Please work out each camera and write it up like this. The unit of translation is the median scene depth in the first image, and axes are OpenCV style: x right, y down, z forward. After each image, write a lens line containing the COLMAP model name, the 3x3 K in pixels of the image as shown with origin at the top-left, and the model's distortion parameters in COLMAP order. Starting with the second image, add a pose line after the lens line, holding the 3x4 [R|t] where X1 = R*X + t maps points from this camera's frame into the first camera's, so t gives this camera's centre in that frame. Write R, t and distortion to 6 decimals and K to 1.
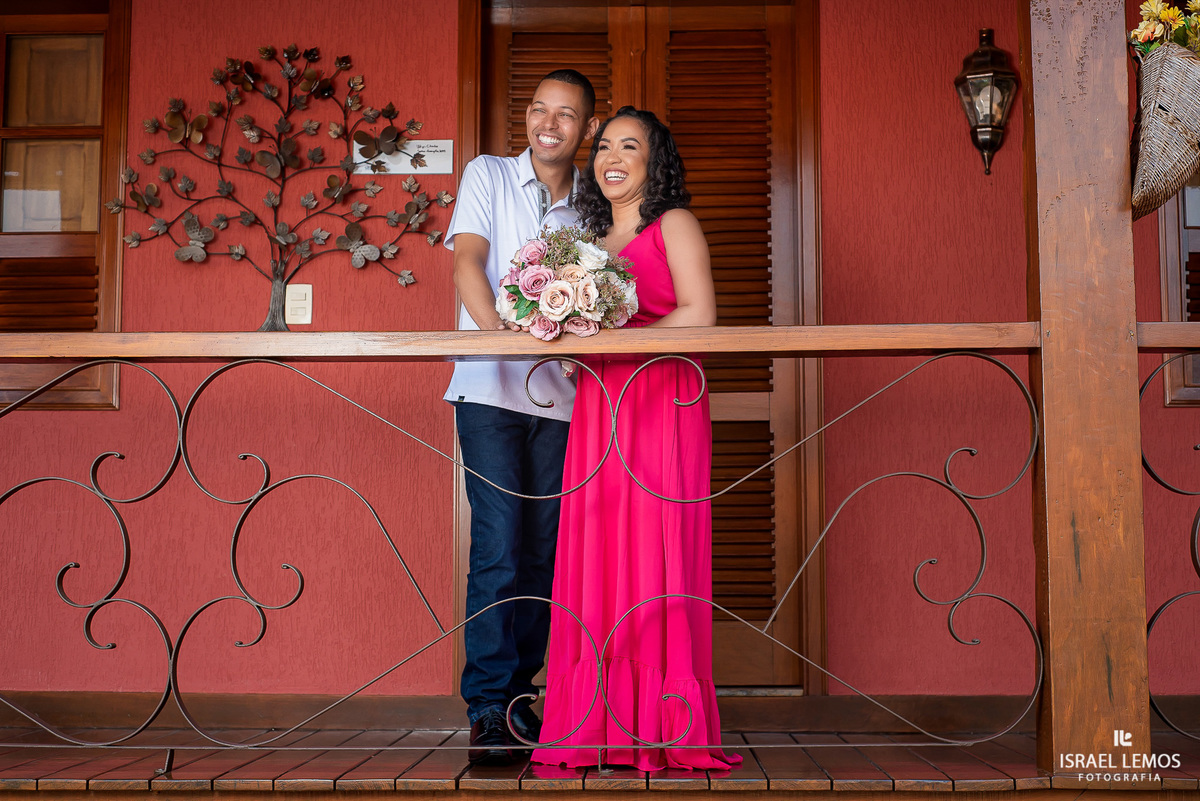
lens RADIAL K [[1746.4, 0, 597.1], [0, 1746.4, 393.2], [0, 0, 1]] dist [-0.000586, 0.004054]
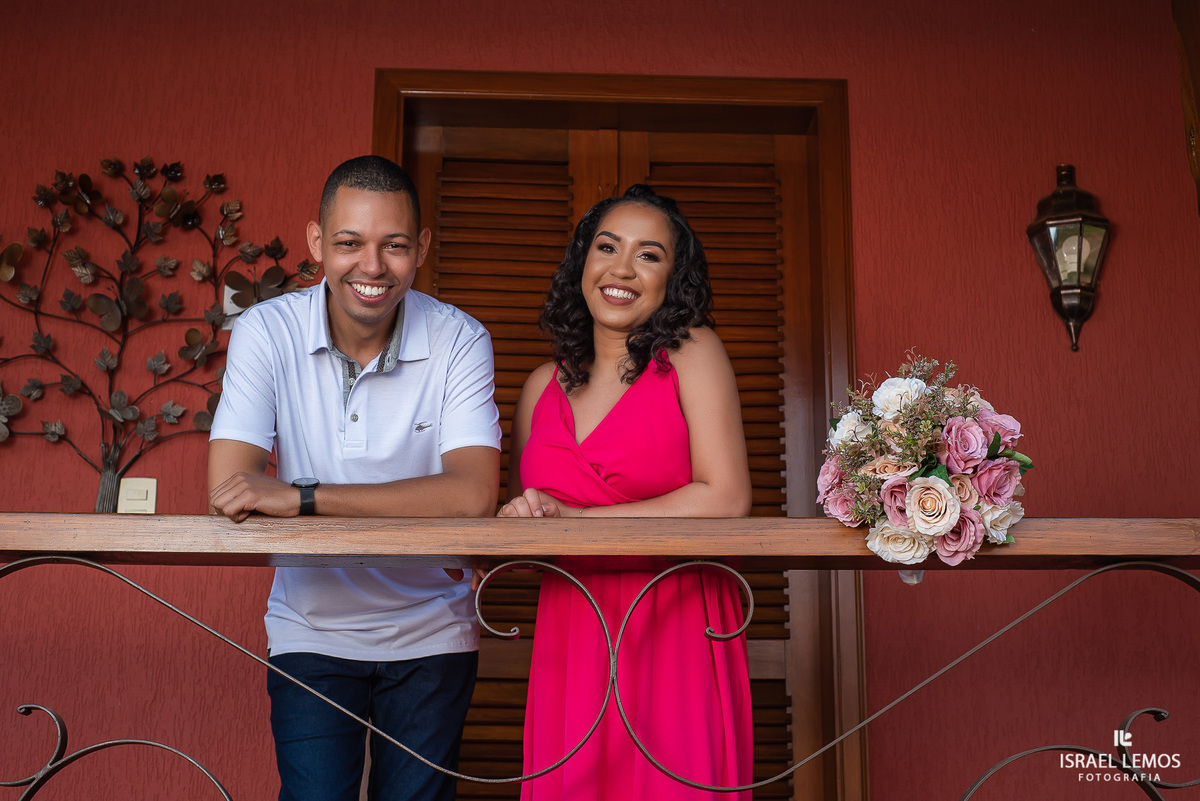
lens RADIAL K [[1793.8, 0, 600.0], [0, 1793.8, 400.5], [0, 0, 1]] dist [-0.002027, -0.150103]
pose [[0.997300, 0.023518, 0.069572, -0.033454], [-0.012448, 0.987763, -0.155465, 0.018295], [-0.072377, 0.154179, 0.985388, 0.254676]]
